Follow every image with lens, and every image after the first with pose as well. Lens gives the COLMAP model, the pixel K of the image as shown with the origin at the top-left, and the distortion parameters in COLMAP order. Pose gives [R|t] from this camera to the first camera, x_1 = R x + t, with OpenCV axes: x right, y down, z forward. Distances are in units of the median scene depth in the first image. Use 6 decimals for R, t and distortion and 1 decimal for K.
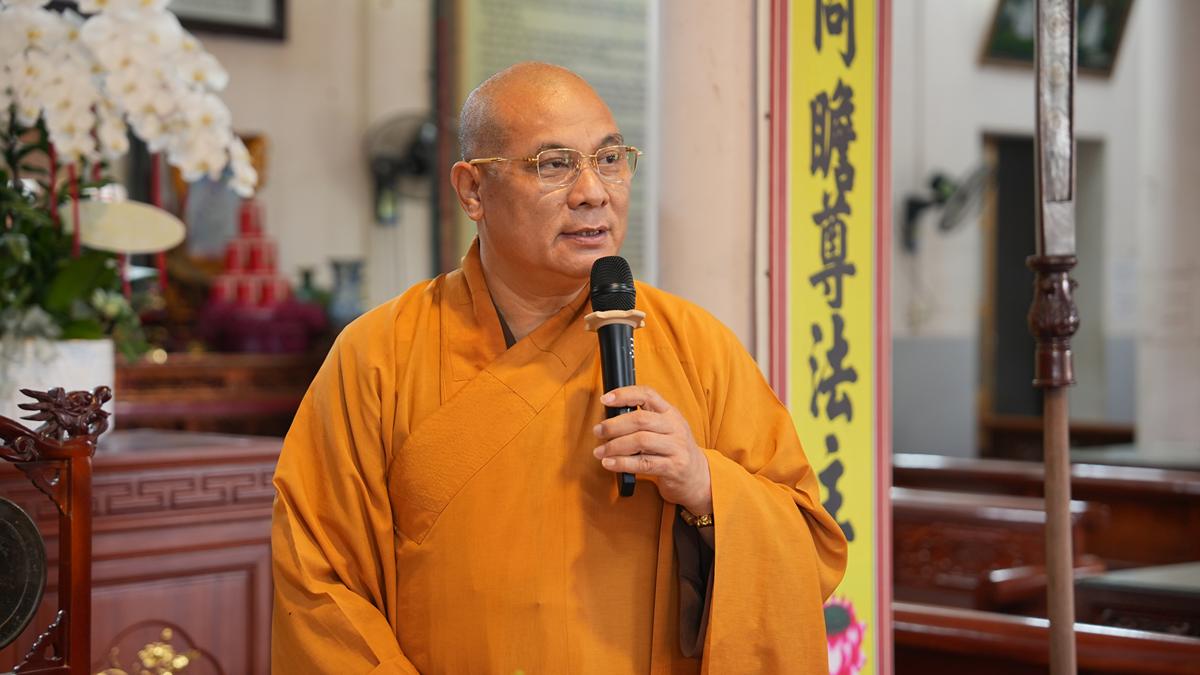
lens RADIAL K [[2336.1, 0, 604.3], [0, 2336.1, 339.0], [0, 0, 1]] dist [0.486673, 0.000000]
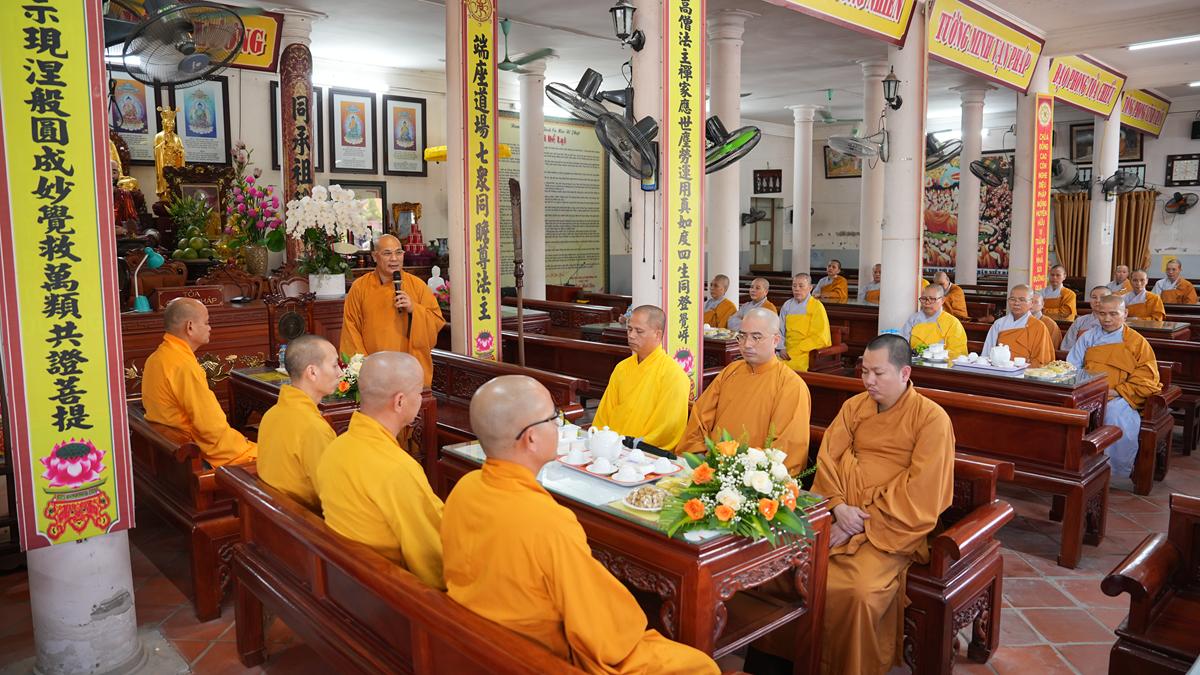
lens RADIAL K [[824.2, 0, 610.1], [0, 824.2, 333.3], [0, 0, 1]] dist [-0.107250, 0.073651]
pose [[0.999917, -0.007225, 0.010650, 0.325952], [0.006020, 0.994010, 0.109120, -0.062403], [-0.011375, -0.109047, 0.993972, -0.626681]]
